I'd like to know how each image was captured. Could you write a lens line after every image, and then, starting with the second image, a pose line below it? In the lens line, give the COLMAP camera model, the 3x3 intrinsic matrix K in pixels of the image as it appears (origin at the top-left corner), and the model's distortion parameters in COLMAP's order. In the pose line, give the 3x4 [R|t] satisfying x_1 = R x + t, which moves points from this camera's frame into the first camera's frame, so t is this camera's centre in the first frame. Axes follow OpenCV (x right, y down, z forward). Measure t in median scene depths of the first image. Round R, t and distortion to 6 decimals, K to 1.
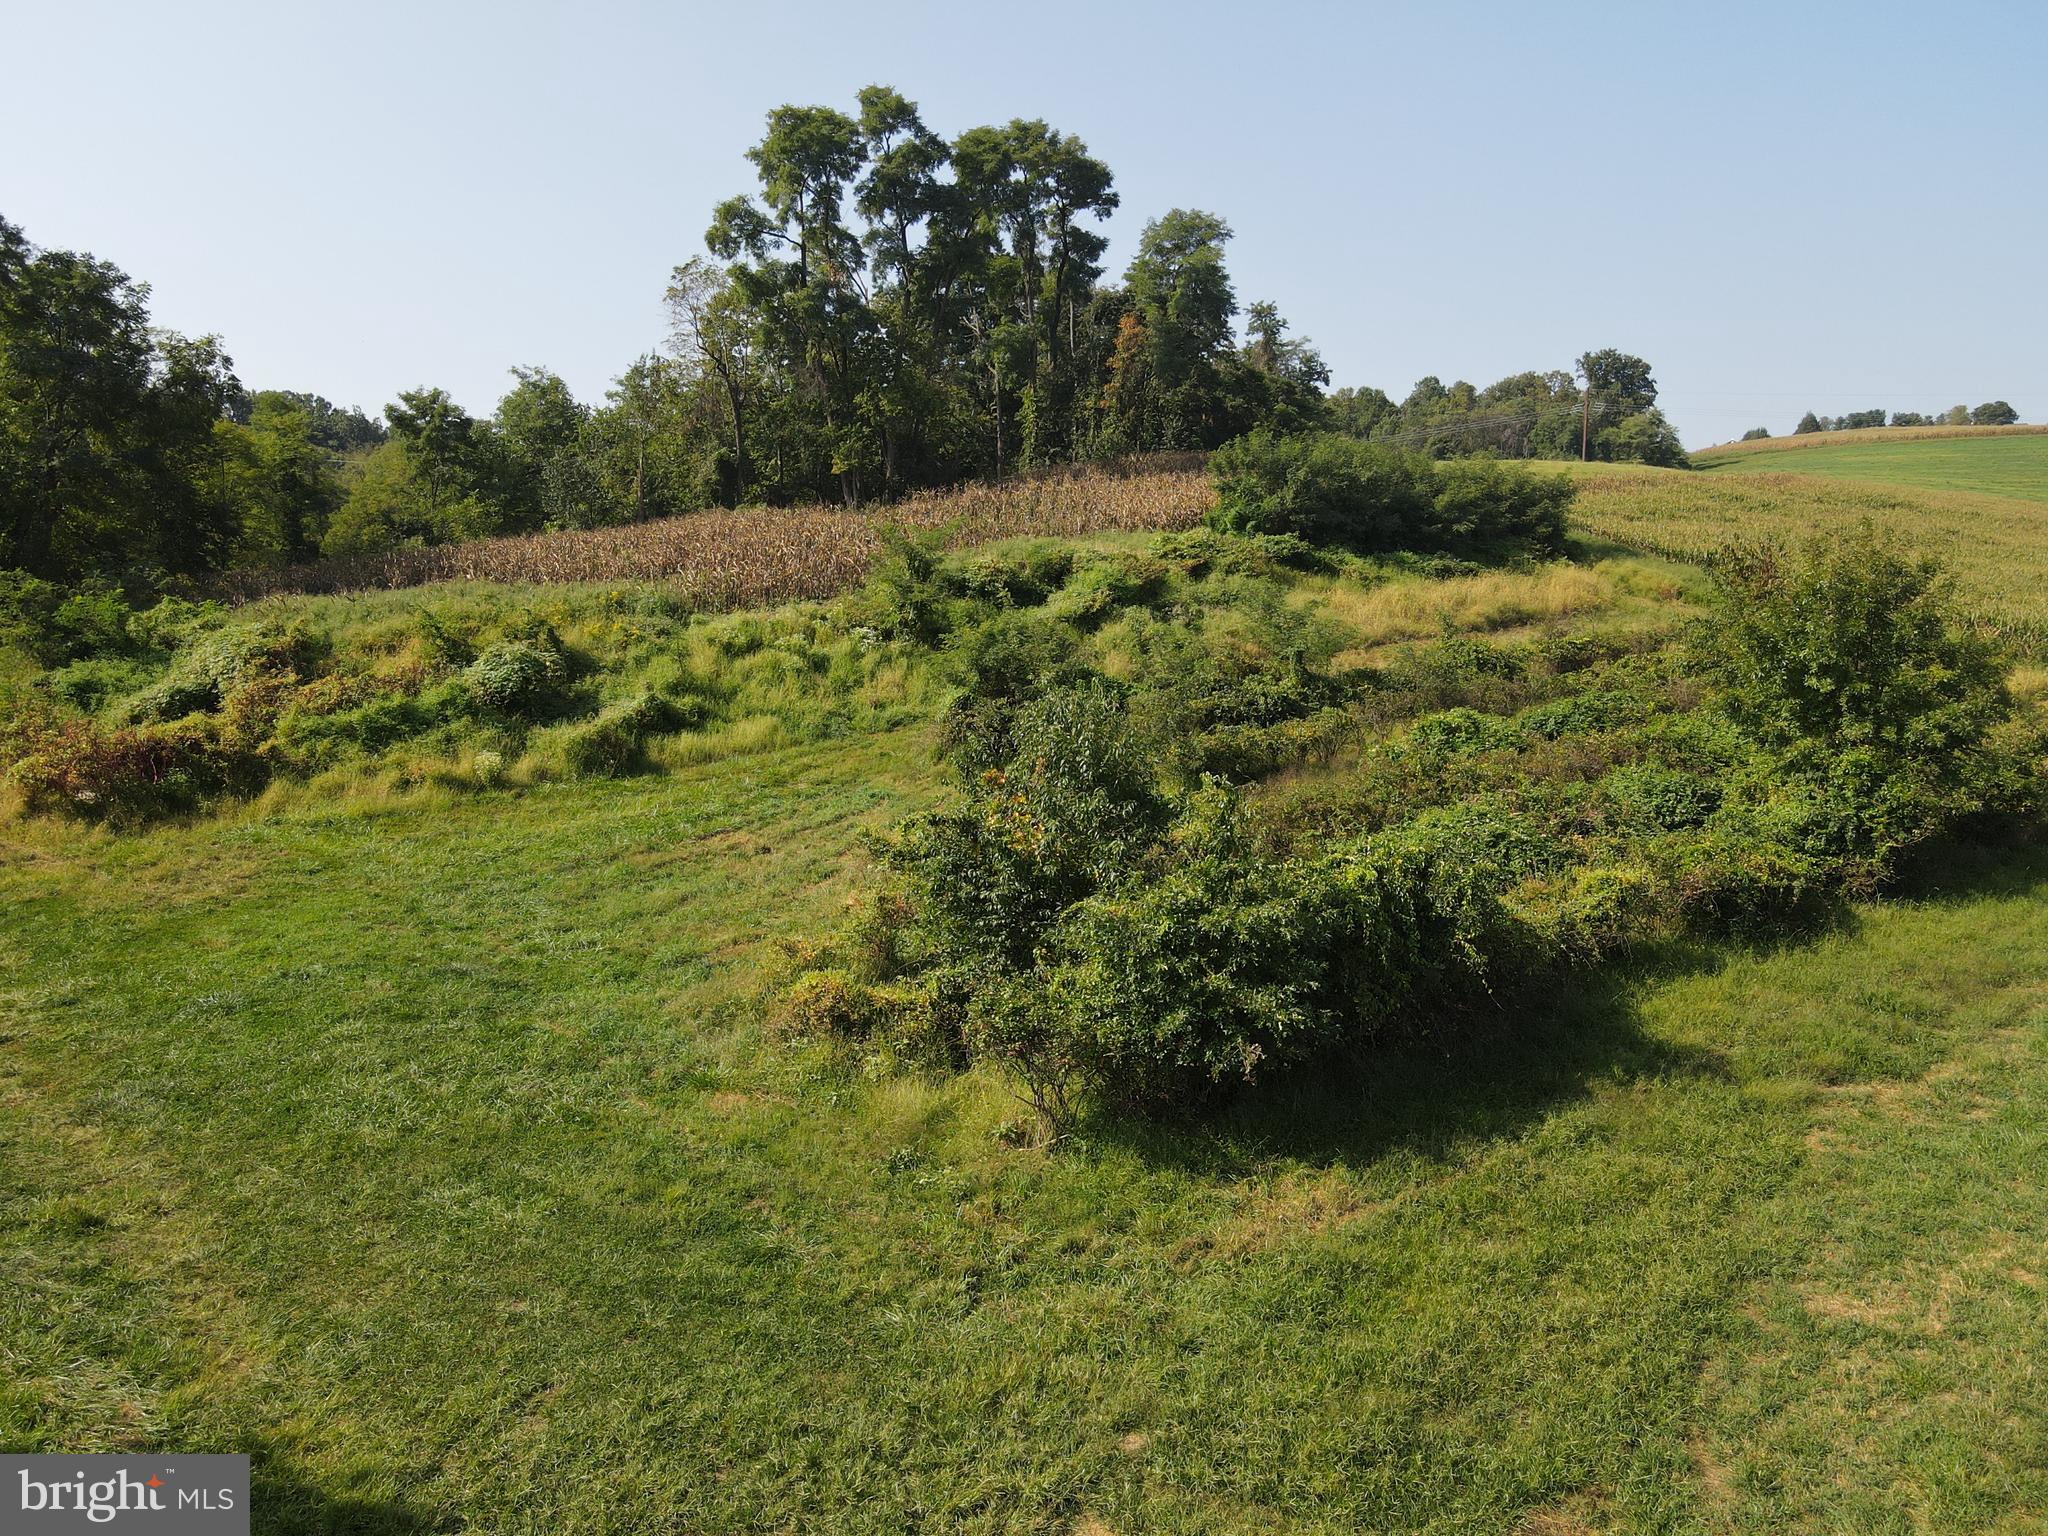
lens RADIAL K [[1505.7, 0, 1027.5], [0, 1505.7, 764.1], [0, 0, 1]] dist [-0.000147, 0.020796]
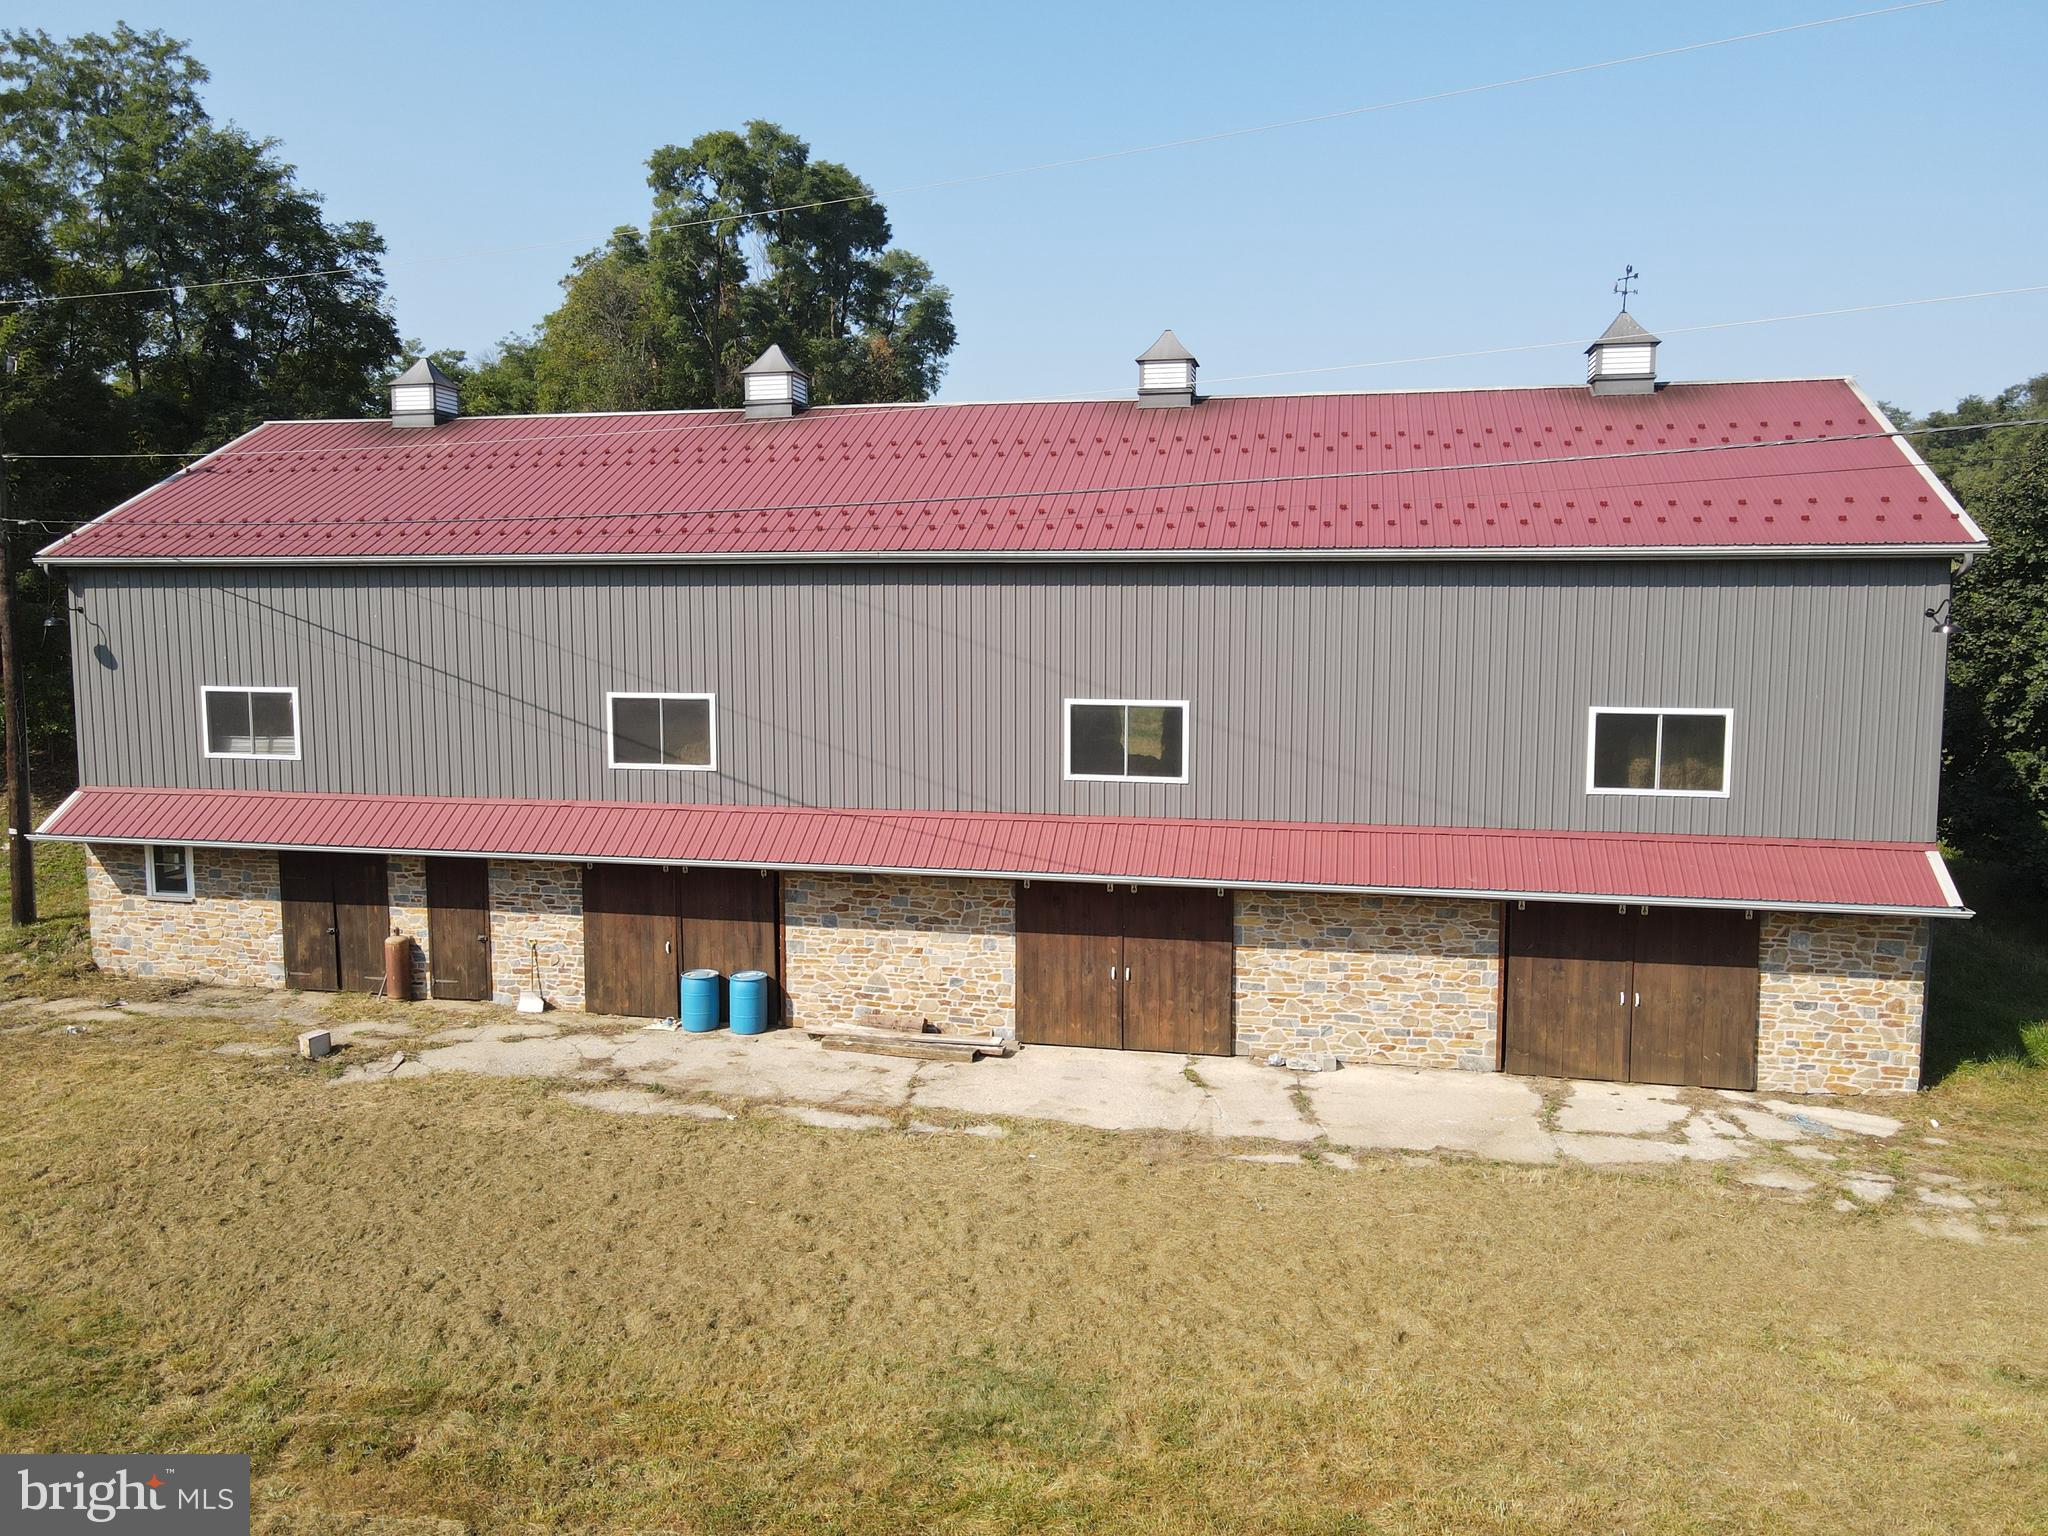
lens RADIAL K [[1505.7, 0, 1027.5], [0, 1505.7, 758.3], [0, 0, 1]] dist [-0.000147, 0.020796]
pose [[0.849287, -0.049968, 0.525561, -1.604217], [0.051175, 0.998615, 0.012247, 0.077019], [-0.525445, 0.016494, 0.850668, -0.183106]]
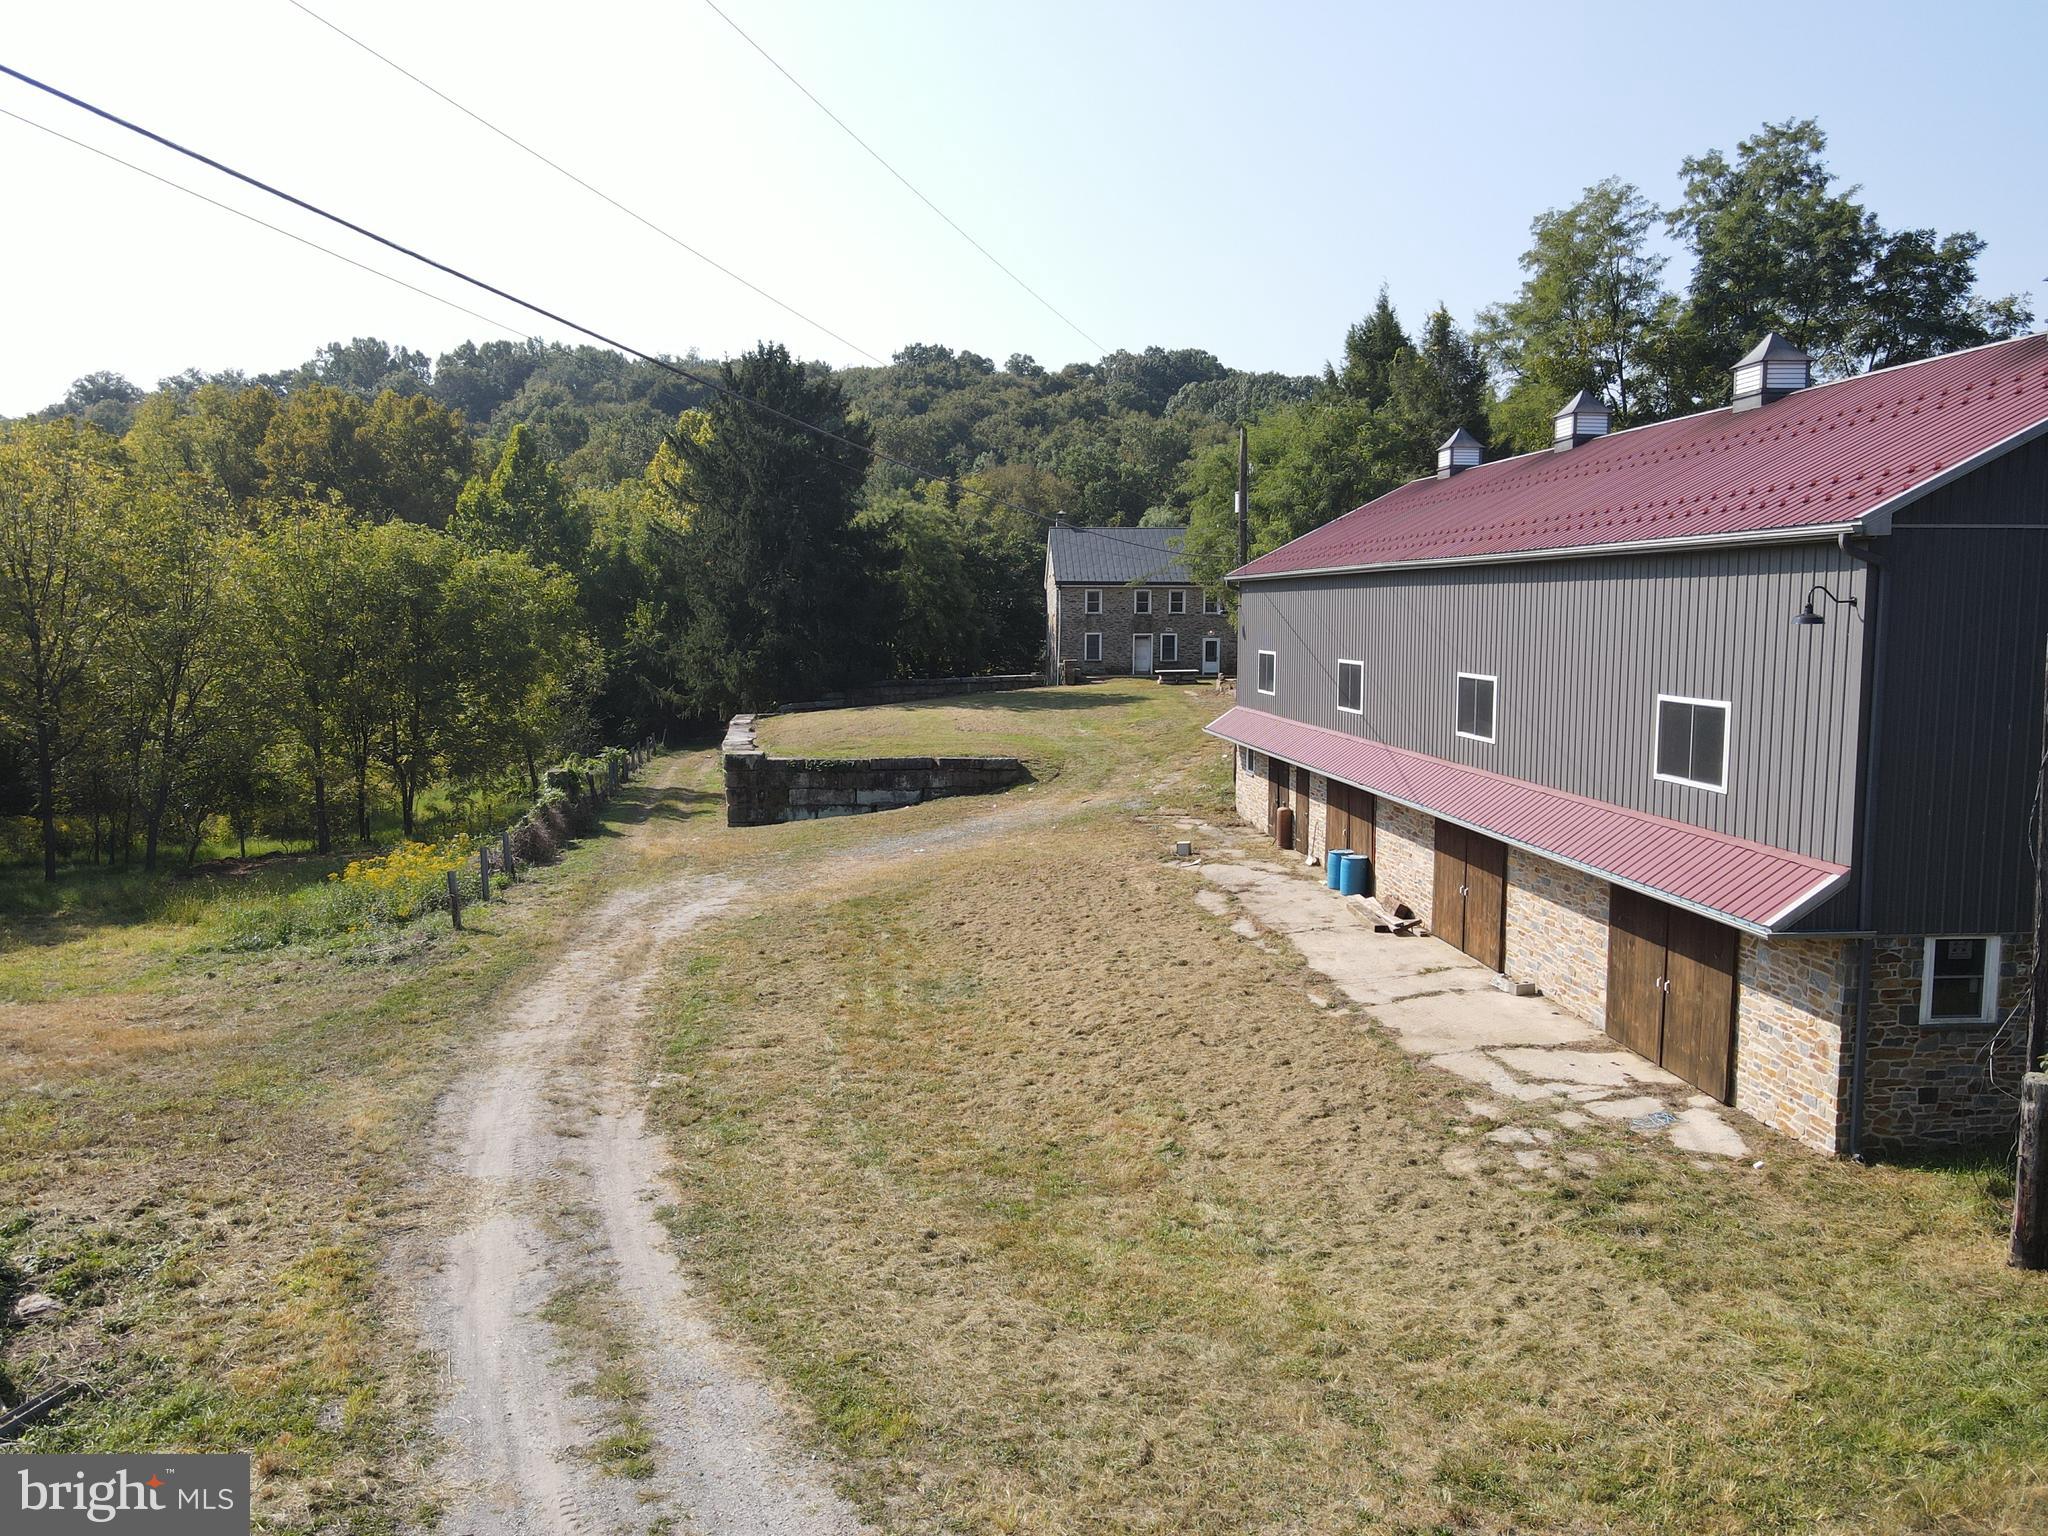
lens RADIAL K [[1505.7, 0, 1015.2], [0, 1505.7, 759.6], [0, 0, 1]] dist [-0.000147, 0.020796]
pose [[0.759397, 0.064629, -0.647410, -0.839492], [-0.065697, 0.997585, 0.022525, 0.108071], [0.647302, 0.025427, 0.761809, -0.452923]]
